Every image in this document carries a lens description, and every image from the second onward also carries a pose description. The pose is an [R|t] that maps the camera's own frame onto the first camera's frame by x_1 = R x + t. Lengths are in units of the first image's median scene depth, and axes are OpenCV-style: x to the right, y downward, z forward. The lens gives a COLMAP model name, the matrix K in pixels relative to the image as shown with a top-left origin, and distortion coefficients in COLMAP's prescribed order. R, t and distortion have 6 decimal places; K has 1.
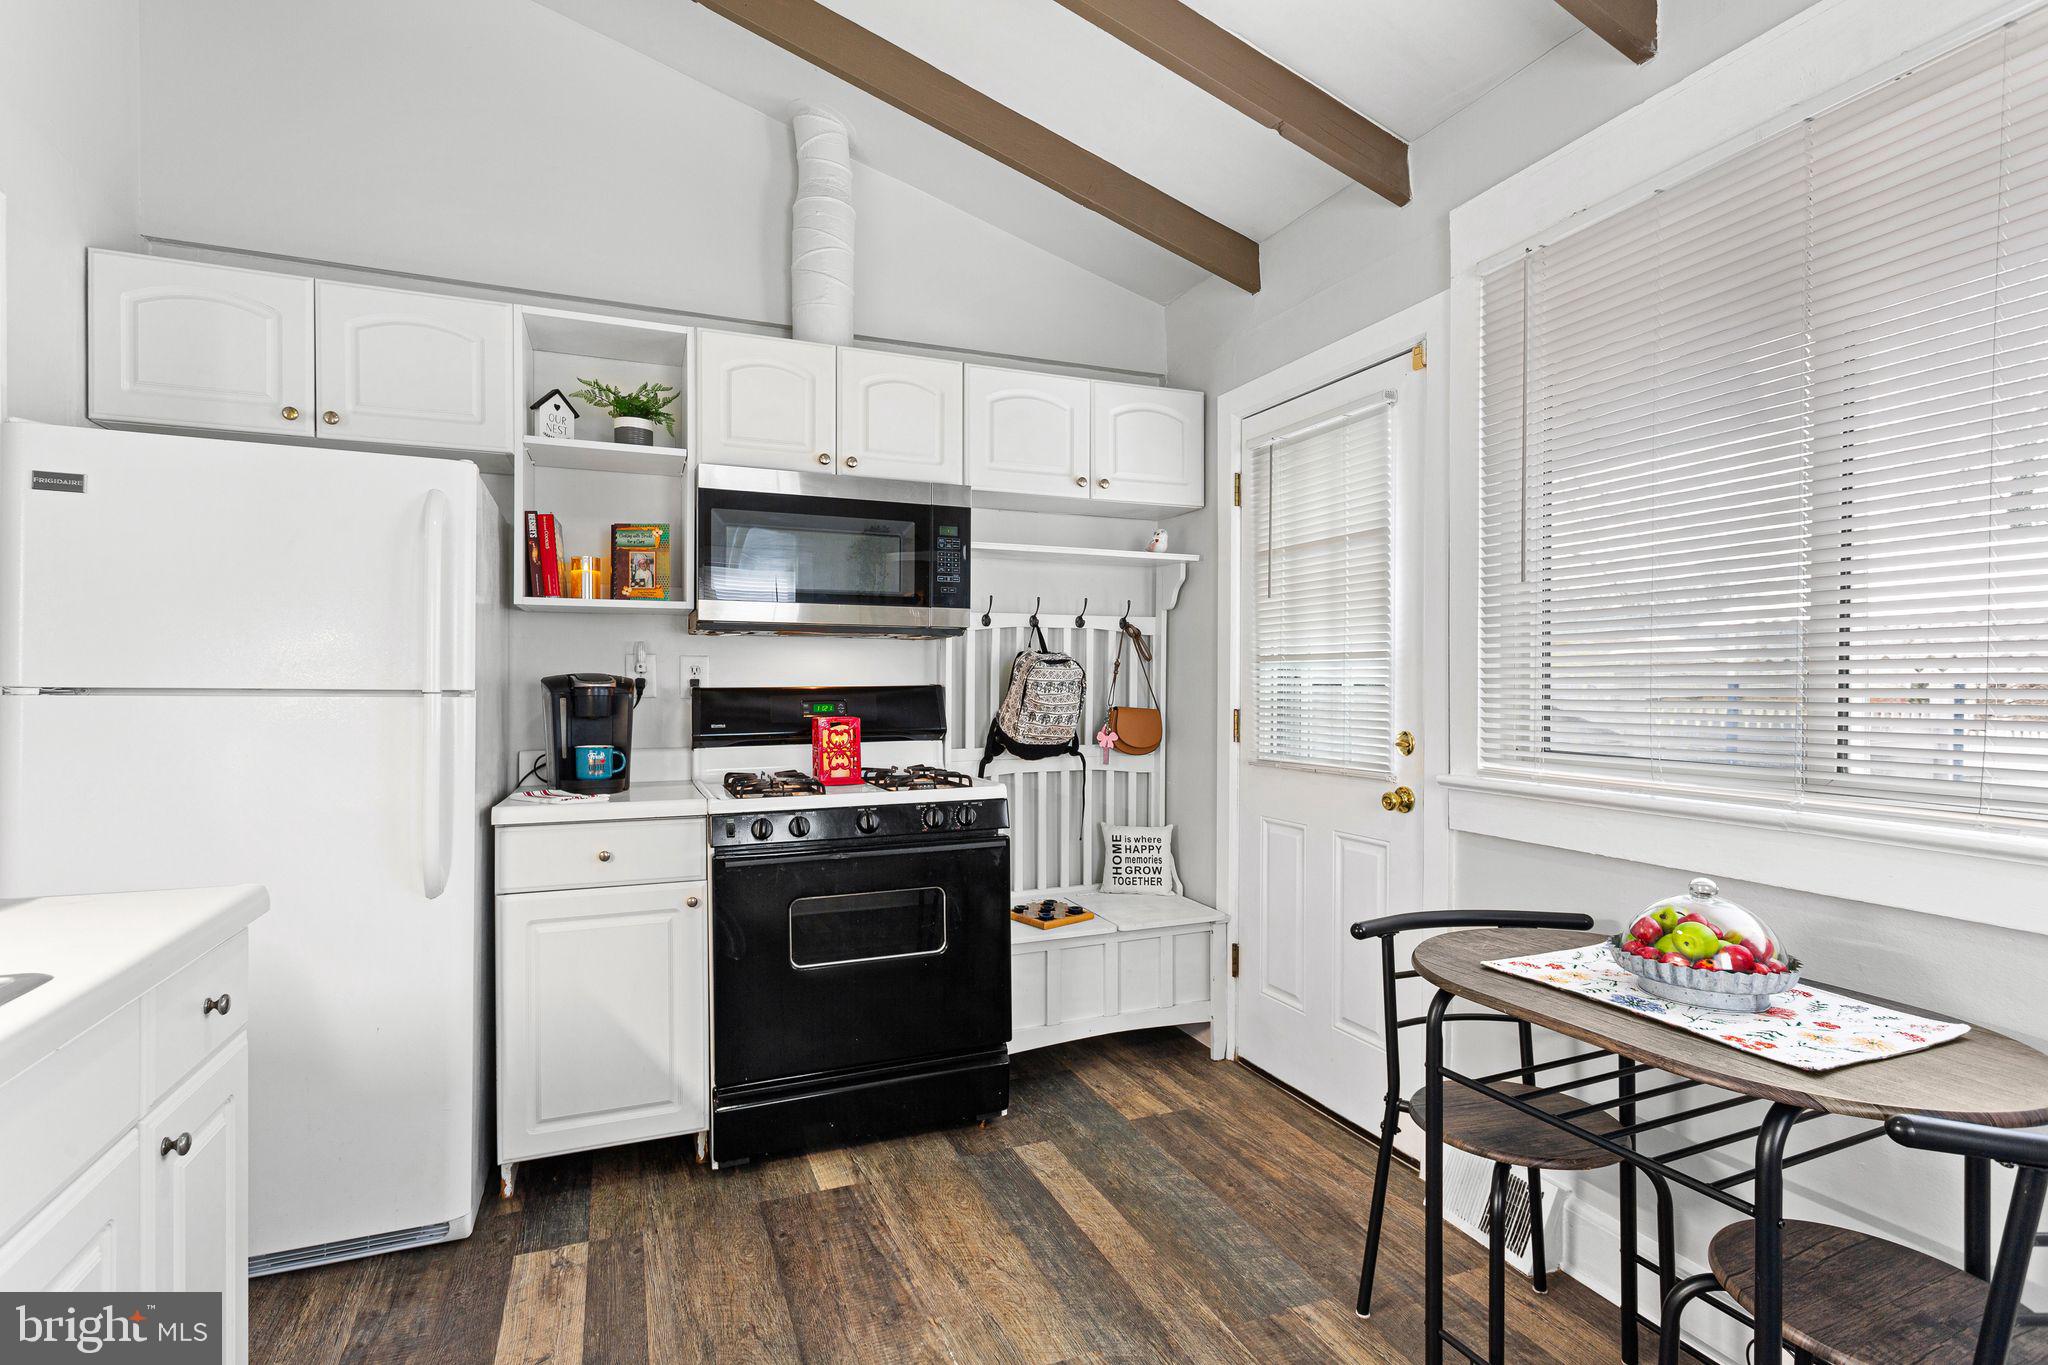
lens RADIAL K [[977.9, 0, 1024.0], [0, 977.9, 693.6], [0, 0, 1]] dist [-0.000230, 0.000753]
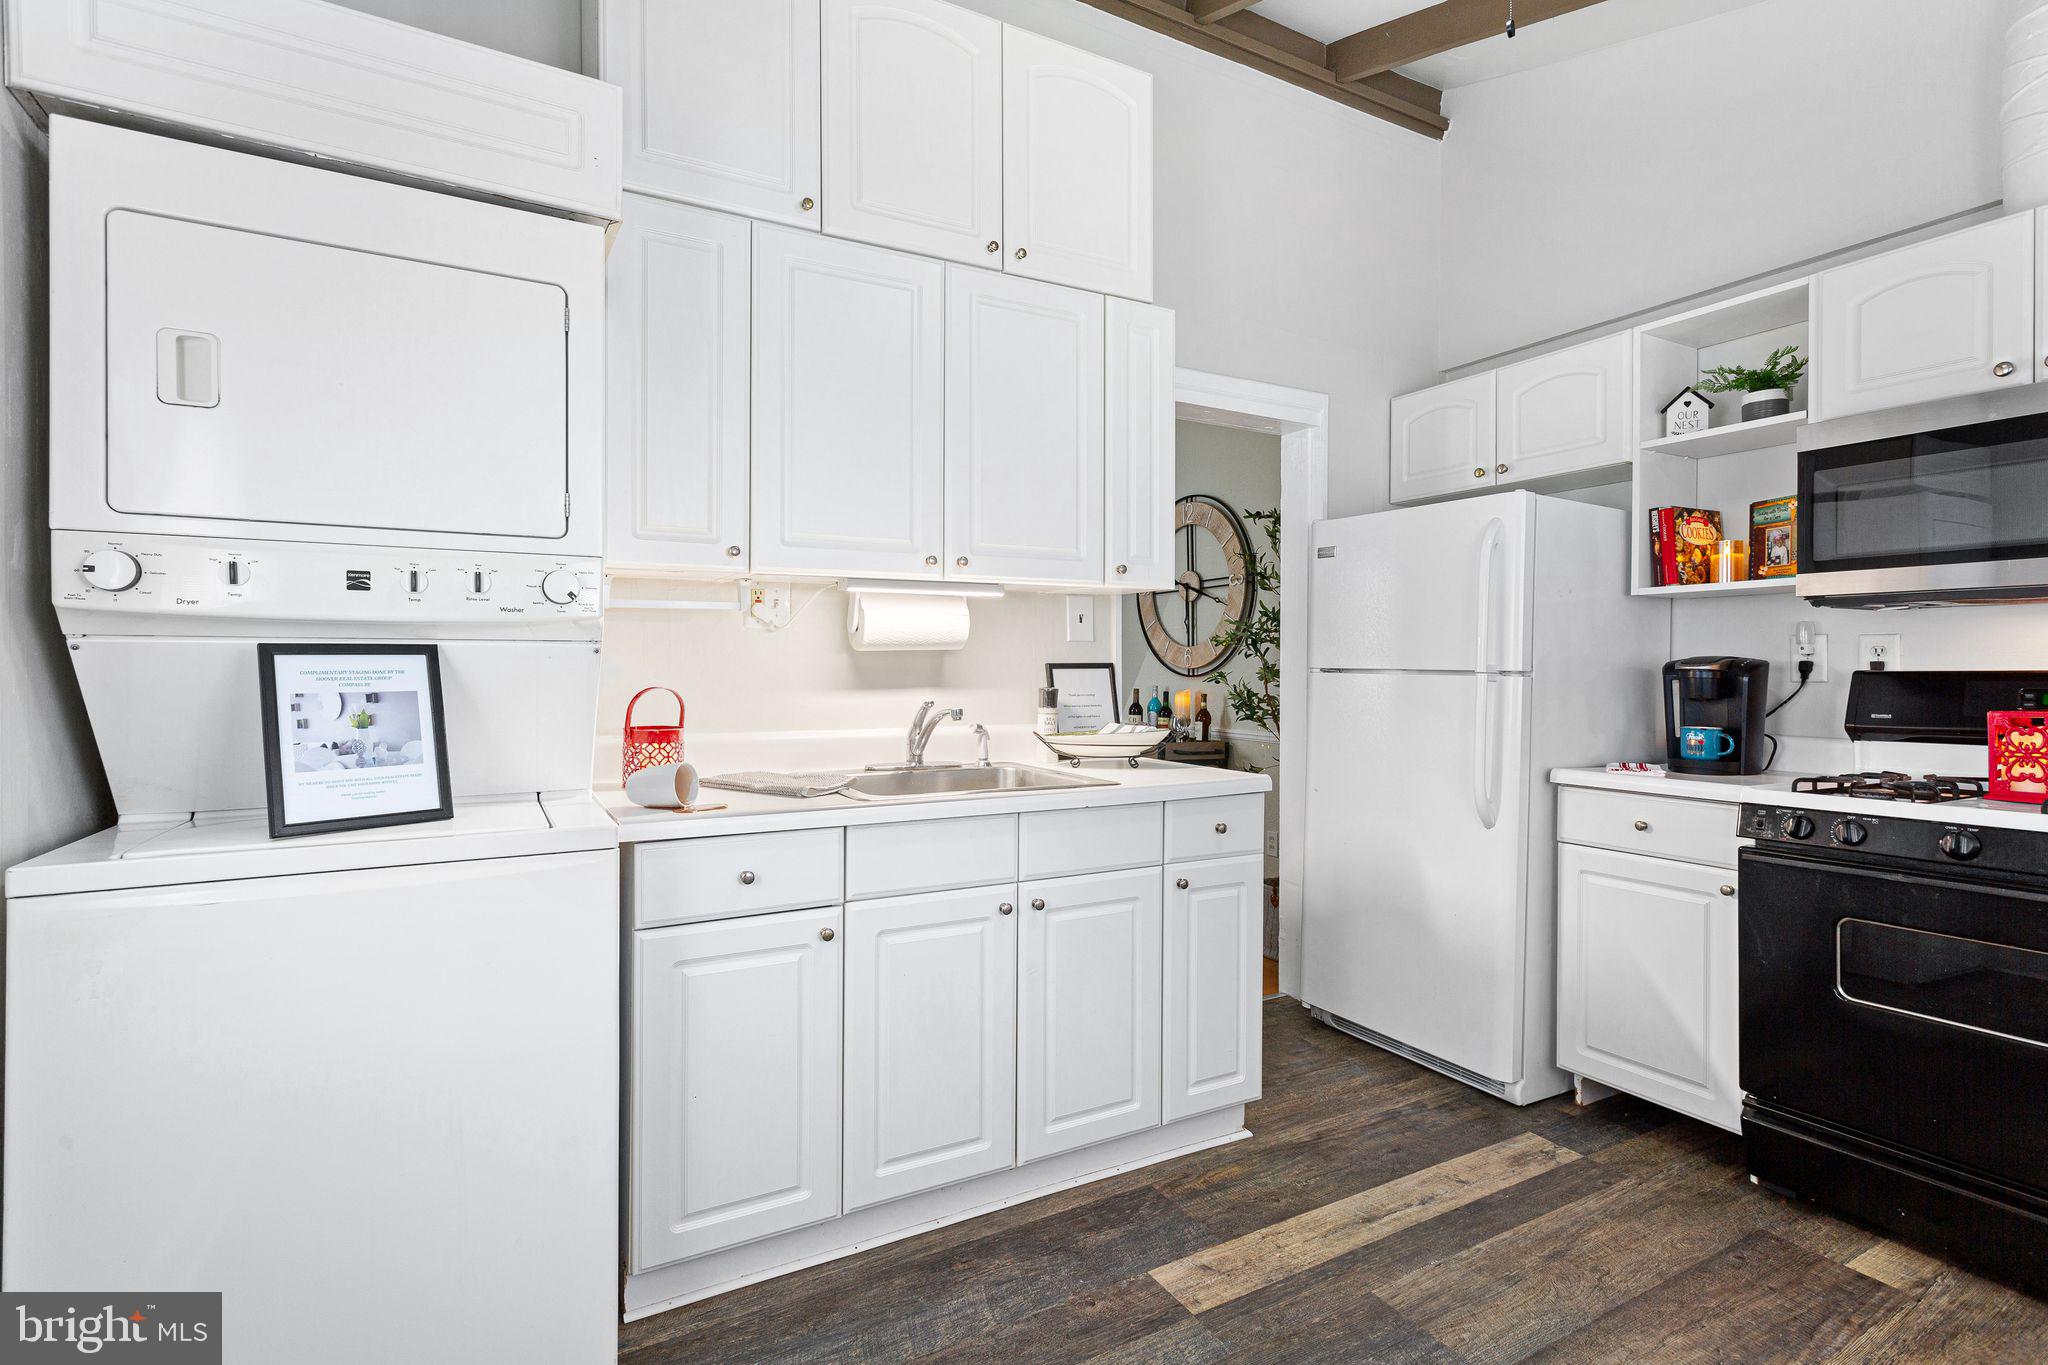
lens RADIAL K [[984.9, 0, 1016.6], [0, 984.9, 675.8], [0, 0, 1]] dist [-0.001100, 0.000258]
pose [[0.109347, 0.004205, -0.993995, 0.515403], [-0.014349, 0.999894, 0.002652, 0.007459], [0.993900, 0.013973, 0.109396, 0.176985]]
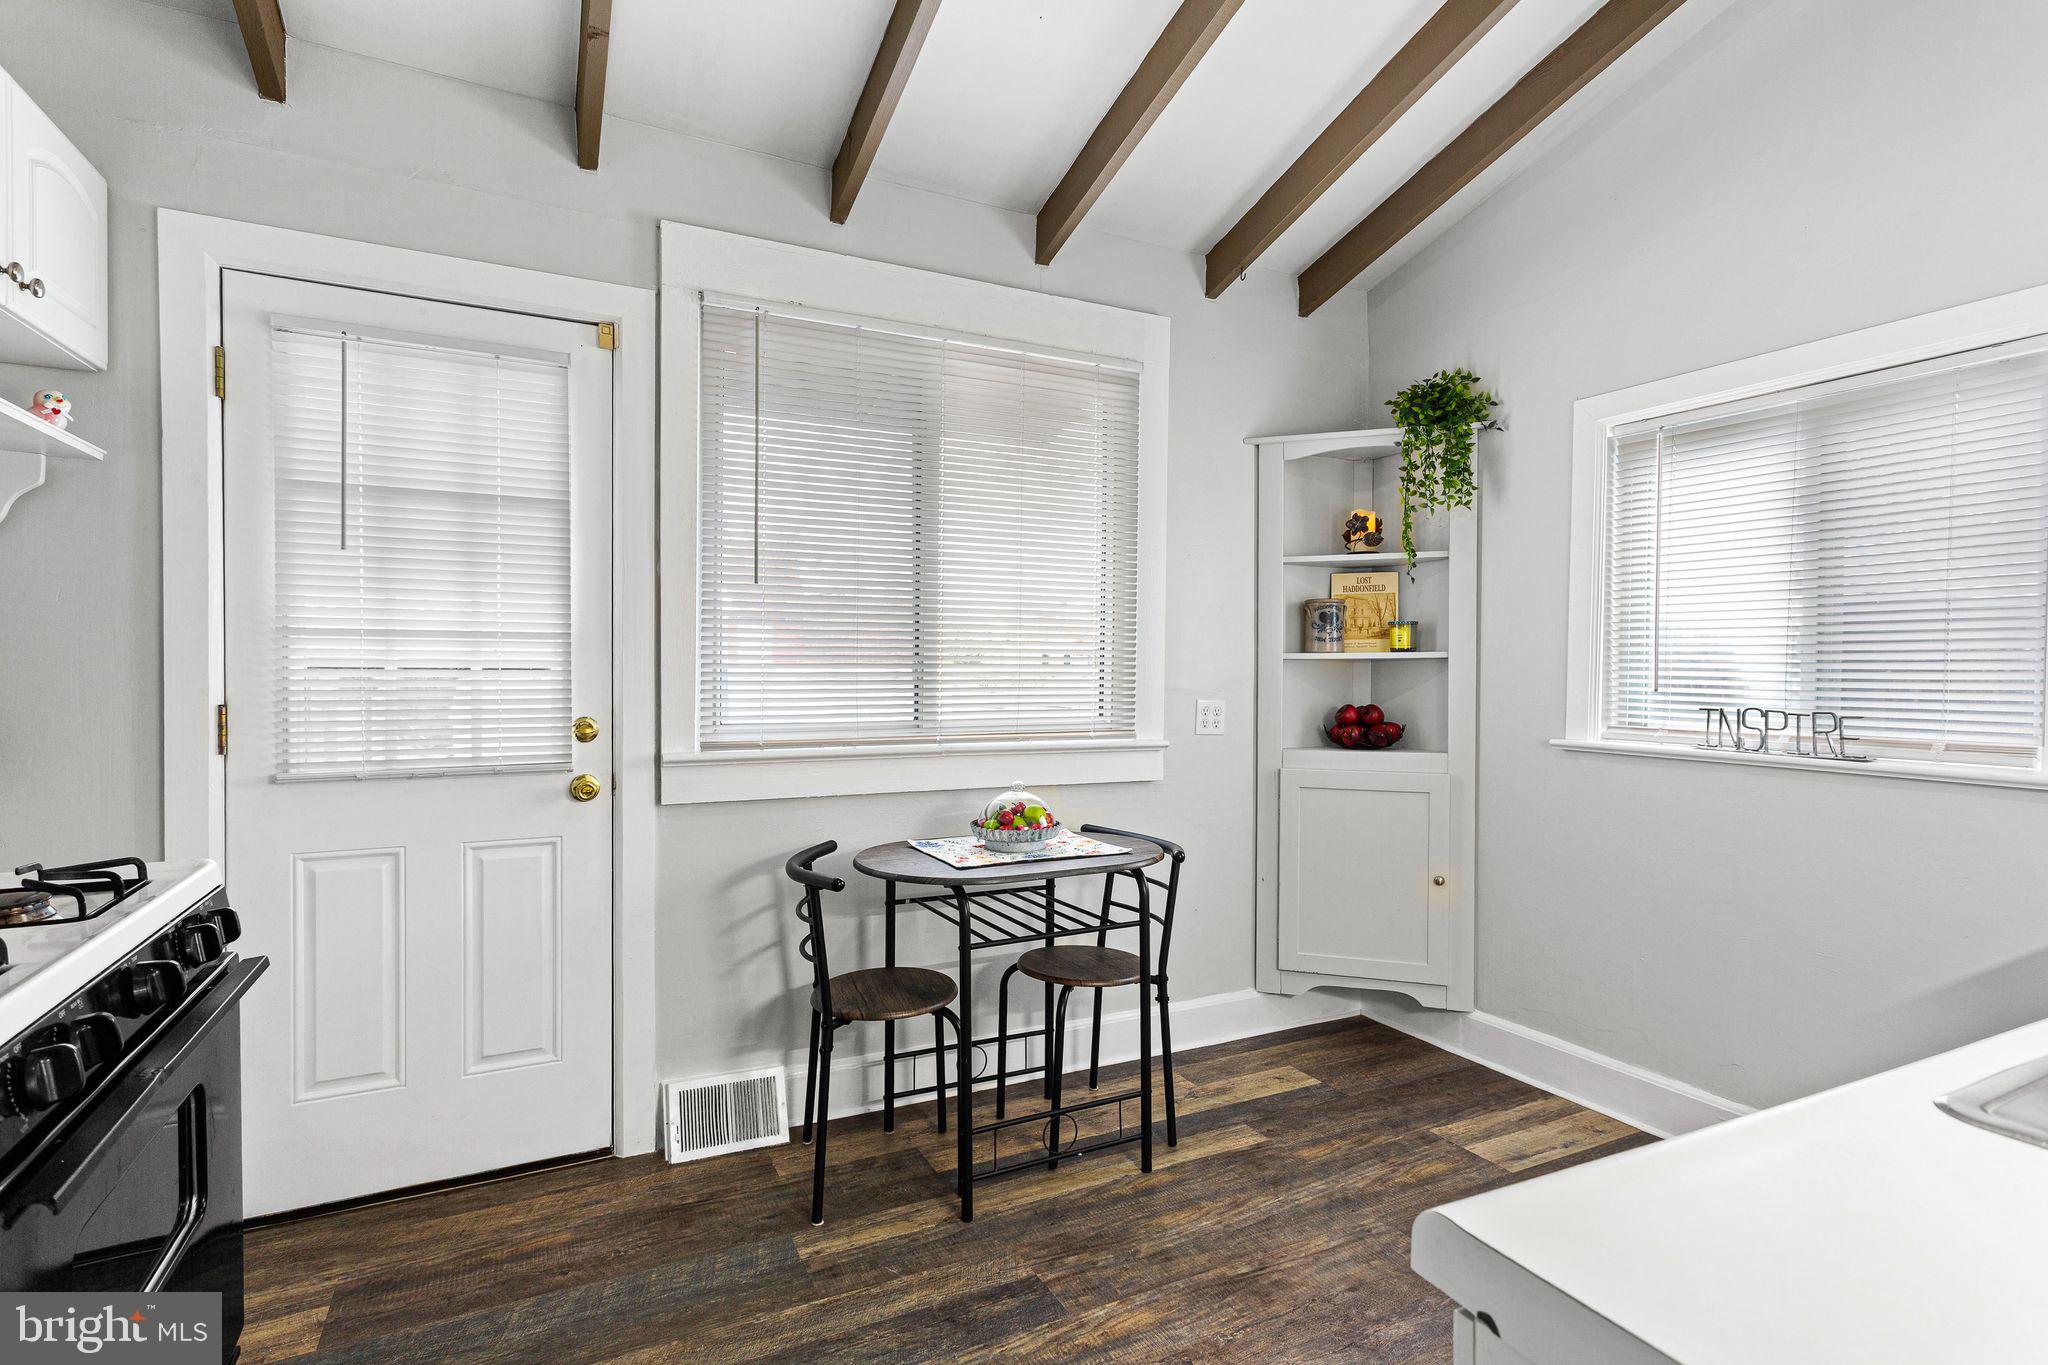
lens RADIAL K [[984.9, 0, 1016.6], [0, 984.9, 675.8], [0, 0, 1]] dist [-0.001100, 0.000258]
pose [[-0.059312, -0.011591, 0.998172, -0.608156], [0.010084, 0.999875, 0.012210, -0.008613], [-0.998189, 0.010790, -0.059188, 0.632193]]
